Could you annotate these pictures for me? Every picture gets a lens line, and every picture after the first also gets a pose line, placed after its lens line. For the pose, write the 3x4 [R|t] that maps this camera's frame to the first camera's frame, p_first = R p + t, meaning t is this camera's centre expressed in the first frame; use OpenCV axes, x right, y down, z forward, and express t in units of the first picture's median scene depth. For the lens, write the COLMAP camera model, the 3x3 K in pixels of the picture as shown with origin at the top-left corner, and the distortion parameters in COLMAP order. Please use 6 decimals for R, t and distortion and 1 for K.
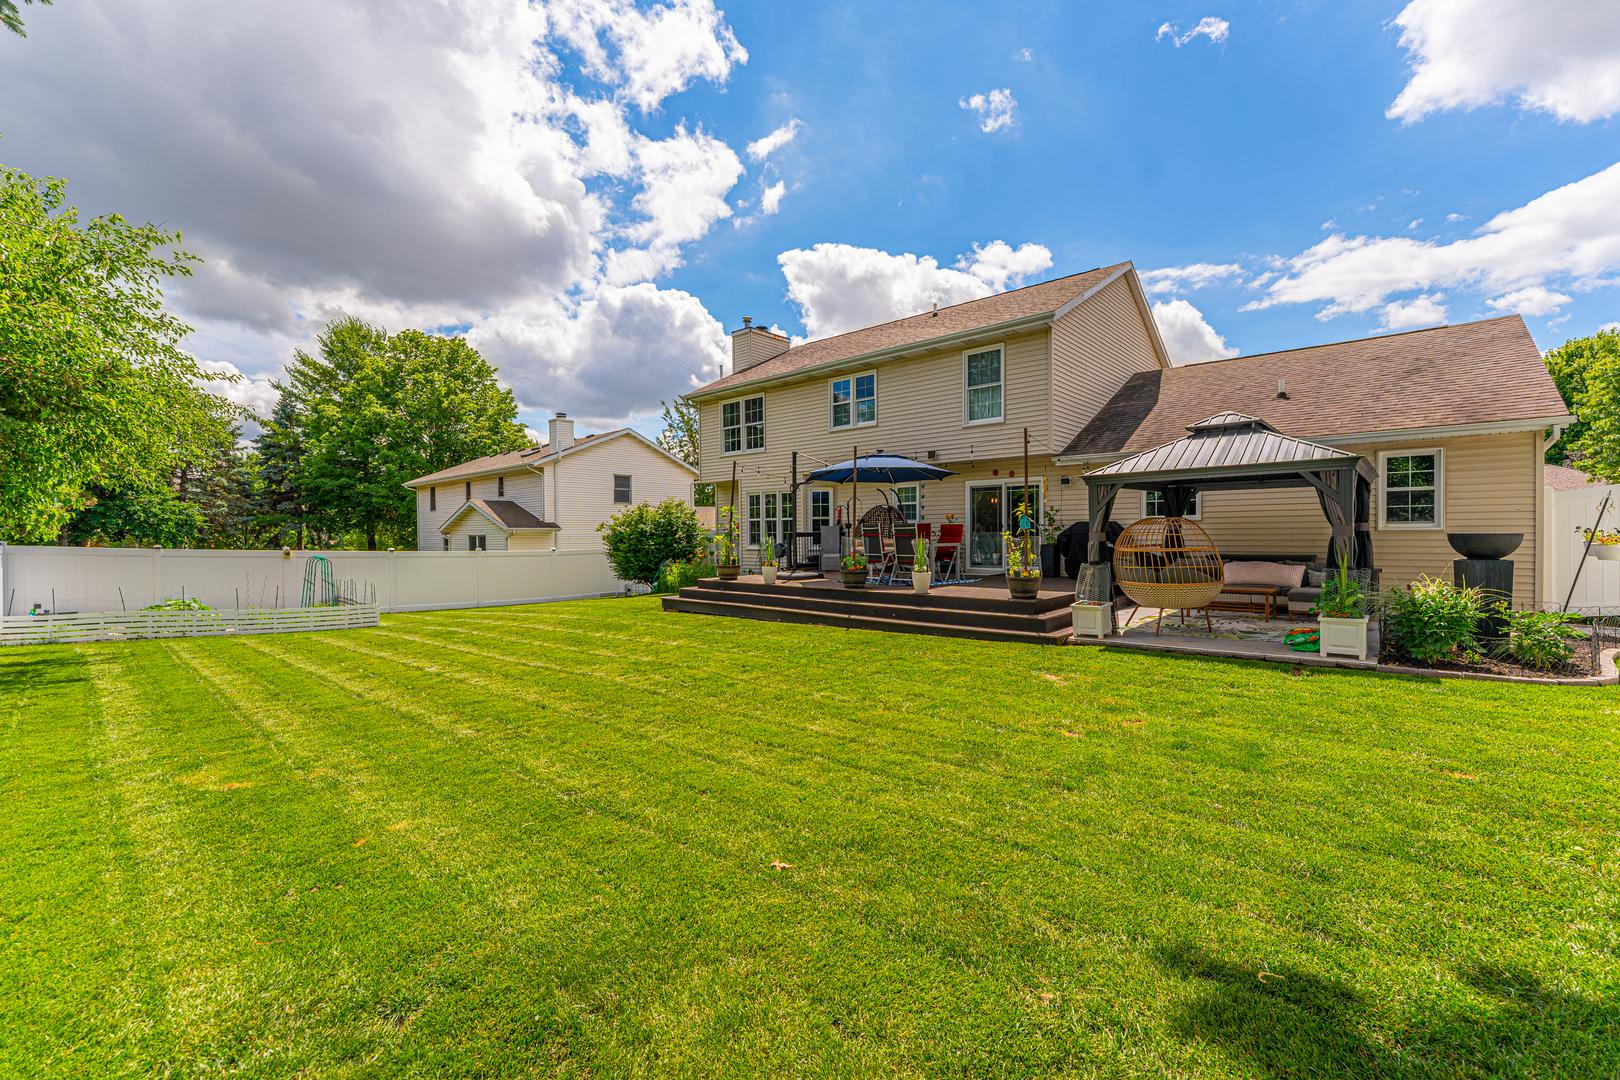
lens RADIAL K [[675.2, 0, 810.6], [0, 675.2, 538.3], [0, 0, 1]] dist [-0.001038, -0.000064]
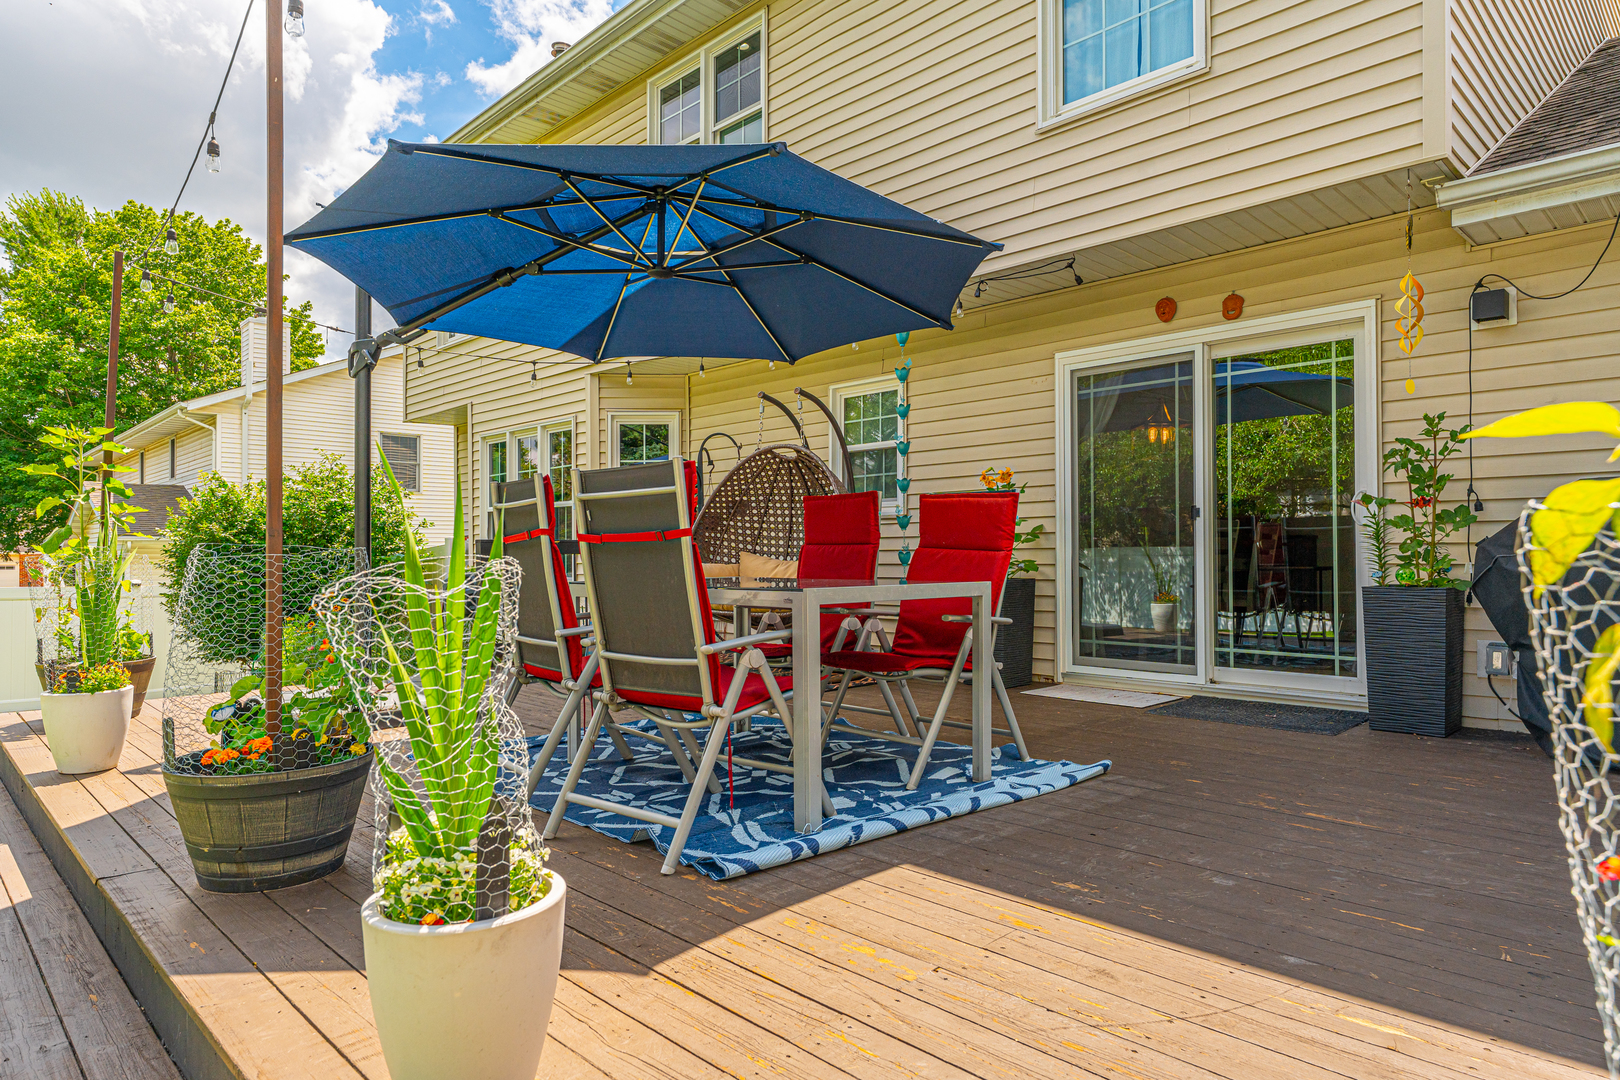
lens RADIAL K [[968.0, 0, 811.2], [0, 968.0, 543.3], [0, 0, 1]] dist [0.005110, 0.001403]
pose [[0.997934, 0.001659, -0.064229, 0.148419], [-0.002779, 0.999846, -0.017349, 0.000538], [0.064191, 0.017491, 0.997784, 0.570810]]
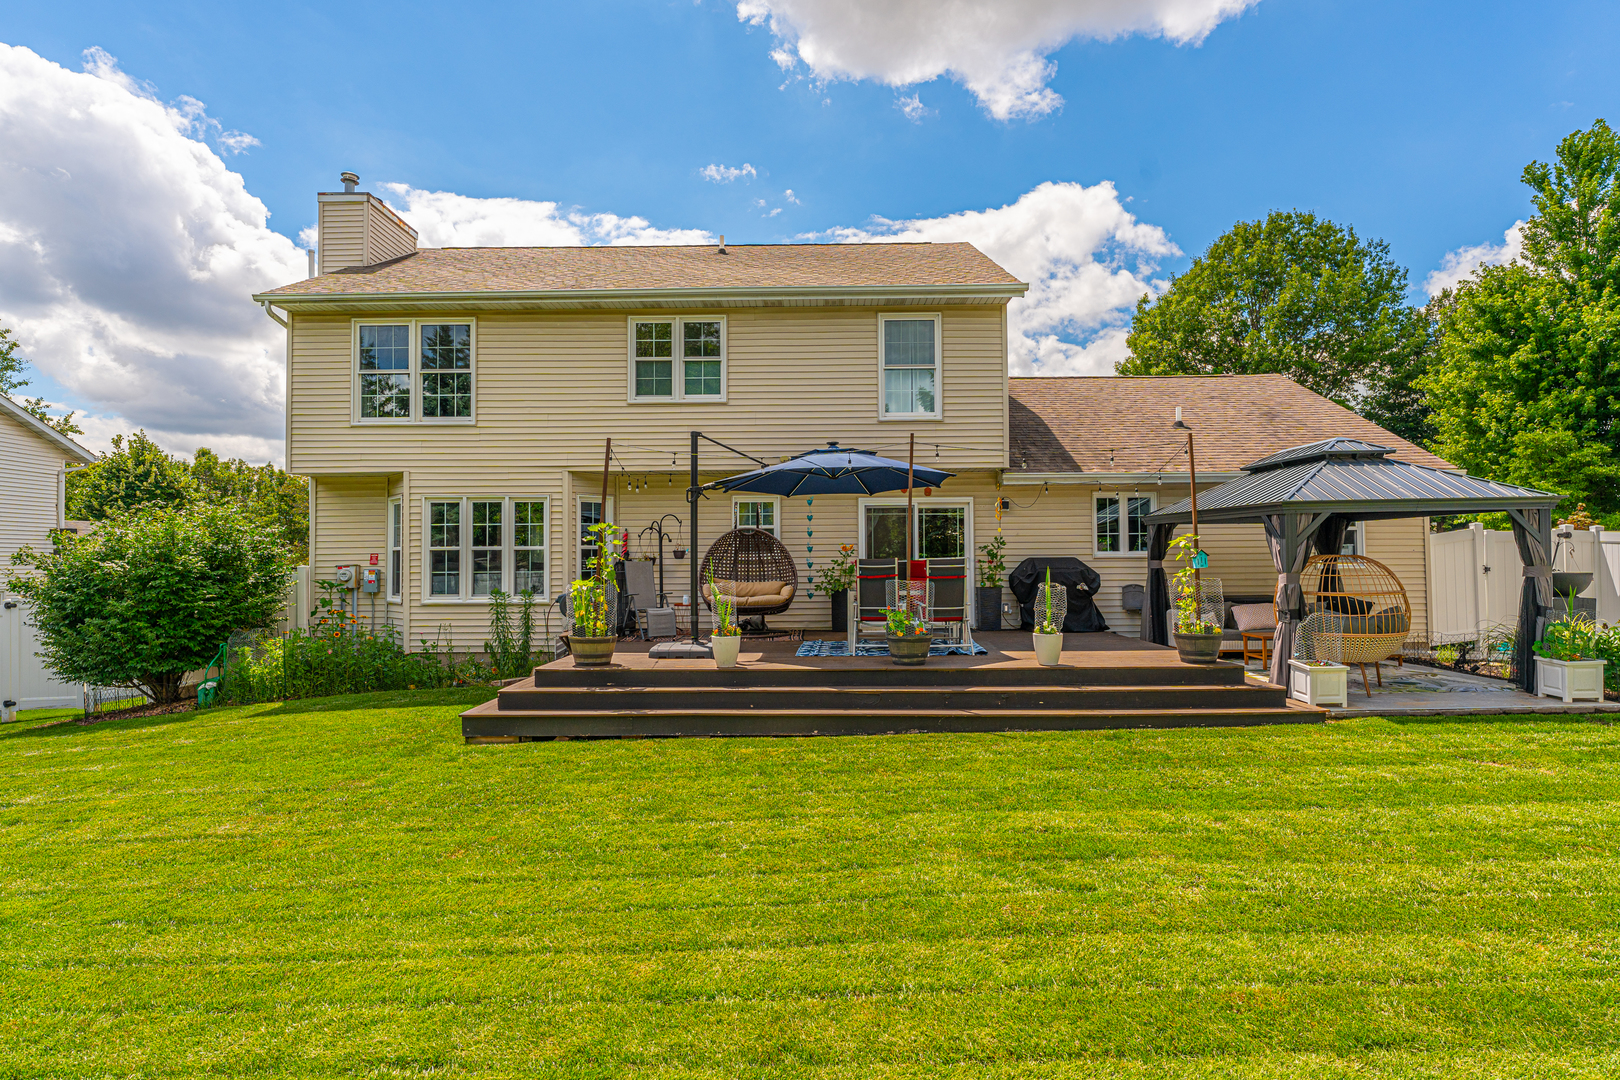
lens RADIAL K [[848.1, 0, 811.2], [0, 848.1, 545.1], [0, 0, 1]] dist [0.018181, -0.000170]
pose [[0.753437, 0.019323, 0.657236, -0.368888], [0.006748, 0.999288, -0.037115, -0.003319], [-0.657485, 0.032399, 0.752771, 0.355020]]
